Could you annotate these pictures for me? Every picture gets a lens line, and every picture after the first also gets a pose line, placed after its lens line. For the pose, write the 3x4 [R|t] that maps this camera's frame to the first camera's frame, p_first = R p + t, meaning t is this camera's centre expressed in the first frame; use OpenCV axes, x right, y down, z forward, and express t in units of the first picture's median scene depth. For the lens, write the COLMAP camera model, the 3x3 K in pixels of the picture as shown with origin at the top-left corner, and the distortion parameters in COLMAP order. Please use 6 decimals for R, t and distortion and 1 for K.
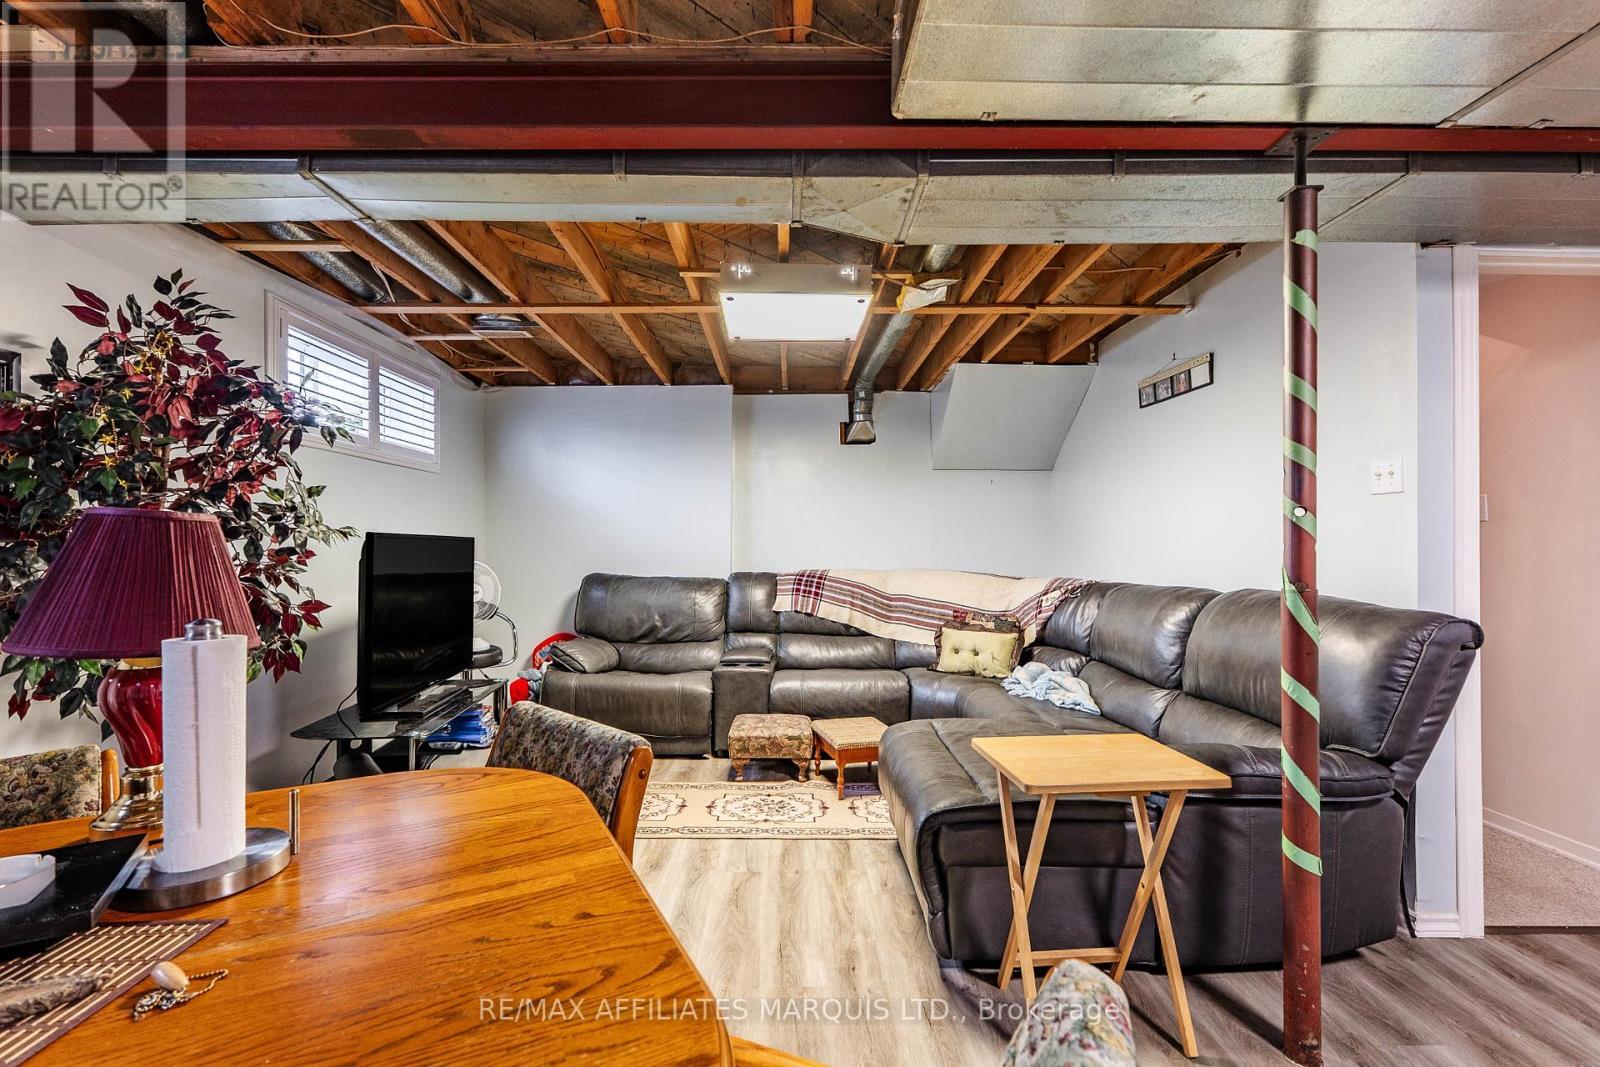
lens RADIAL K [[729.2, 0, 795.7], [0, 729.2, 547.3], [0, 0, 1]] dist [-0.002070, 0.001713]
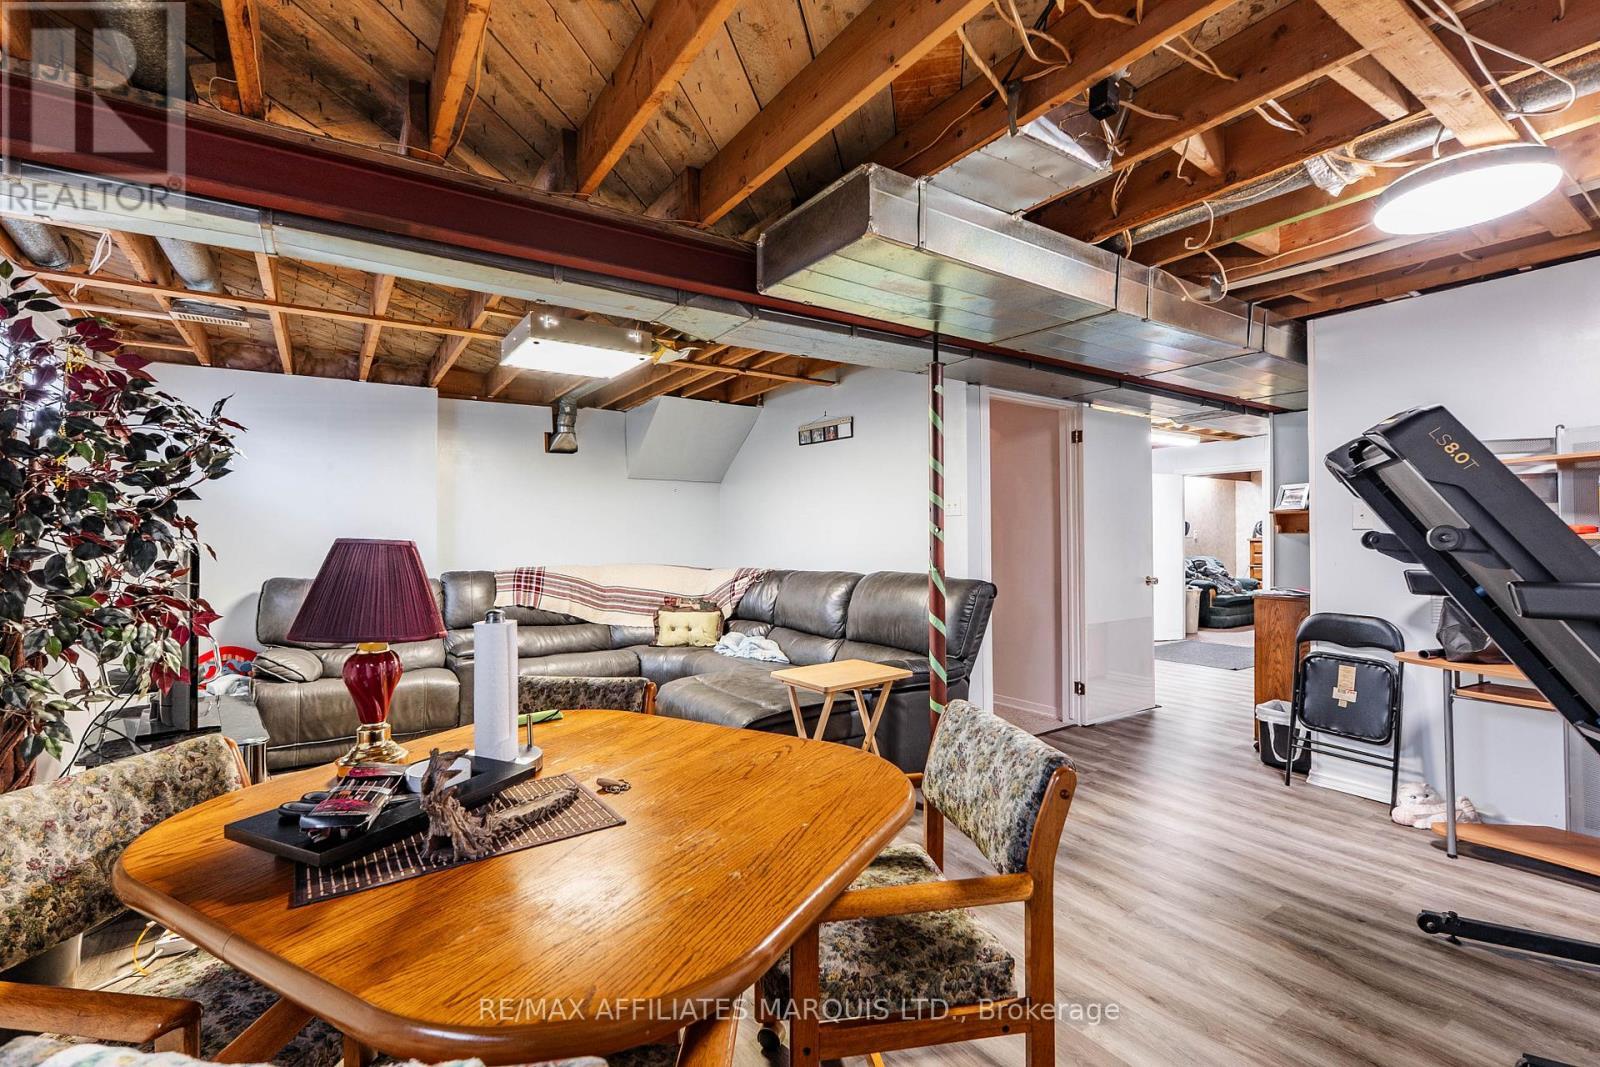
lens RADIAL K [[729.2, 0, 815.0], [0, 729.2, 531.3], [0, 0, 1]] dist [-0.002070, 0.001713]
pose [[0.832331, -0.003043, 0.554270, -0.280074], [0.008196, 0.999943, -0.006818, -0.014868], [-0.554218, 0.010217, 0.832309, -0.184917]]
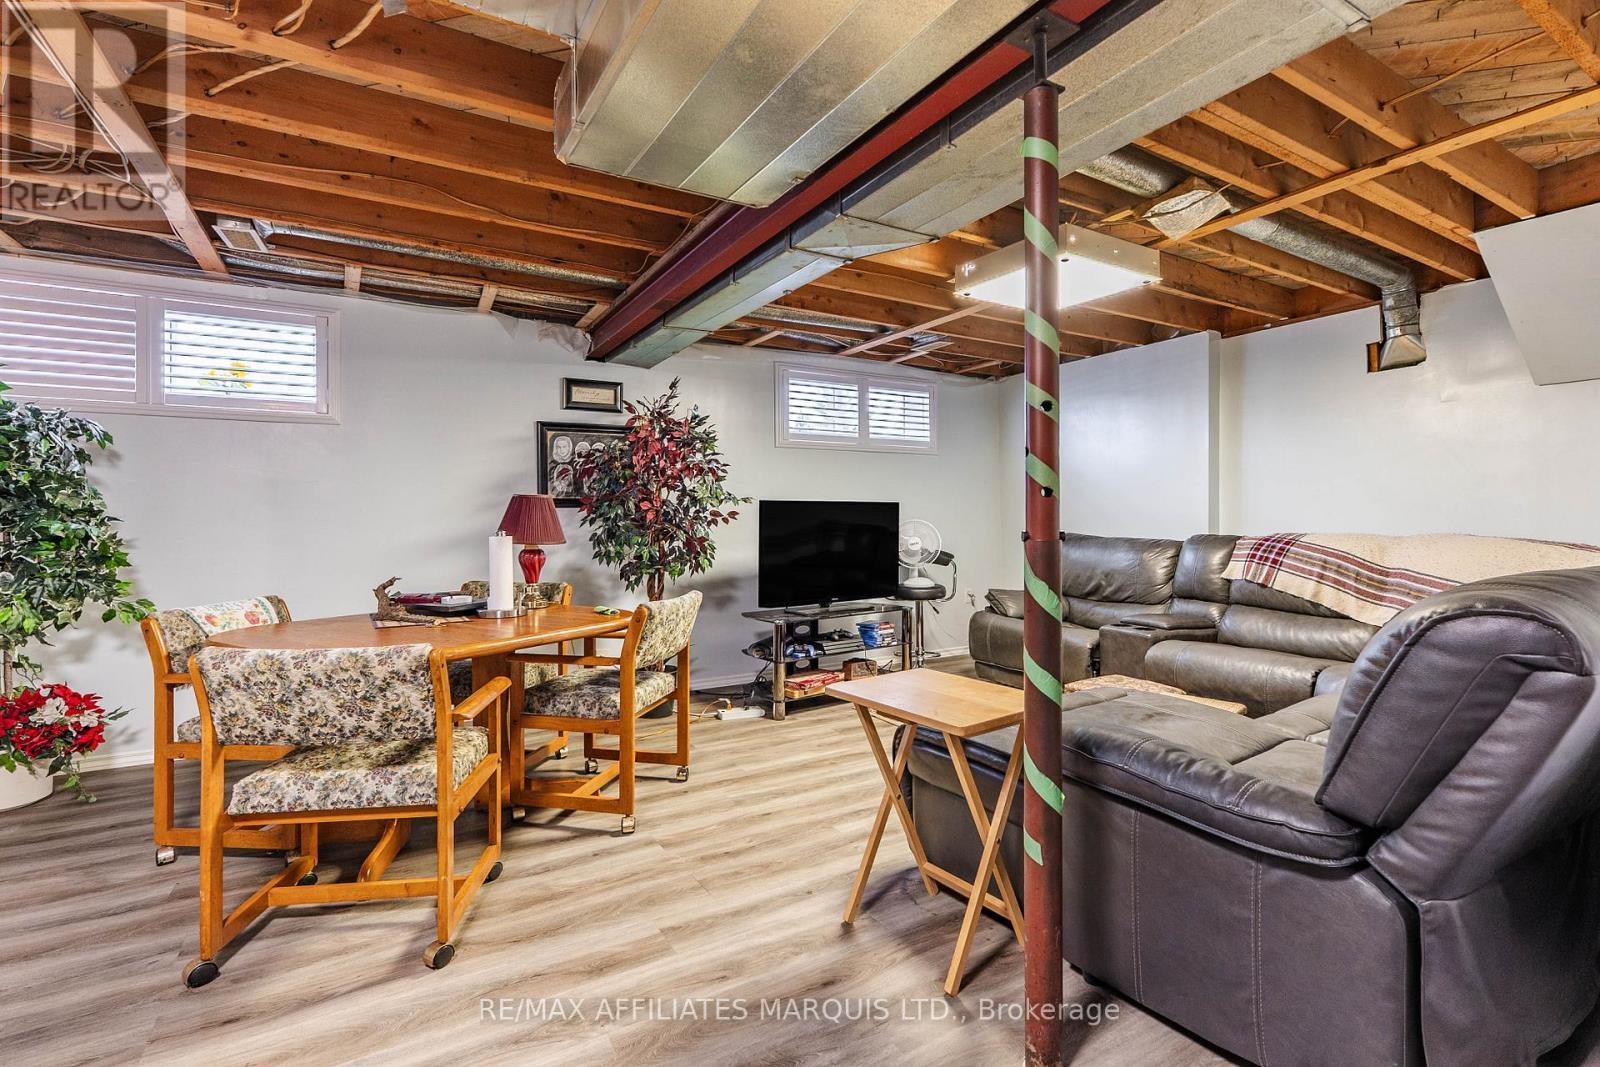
lens RADIAL K [[729.2, 0, 802.8], [0, 729.2, 517.0], [0, 0, 1]] dist [-0.002070, 0.001713]
pose [[0.503556, -0.001331, -0.863962, 0.570516], [0.004097, 0.999991, 0.000847, 0.011492], [0.863953, -0.003967, 0.503557, 0.128922]]
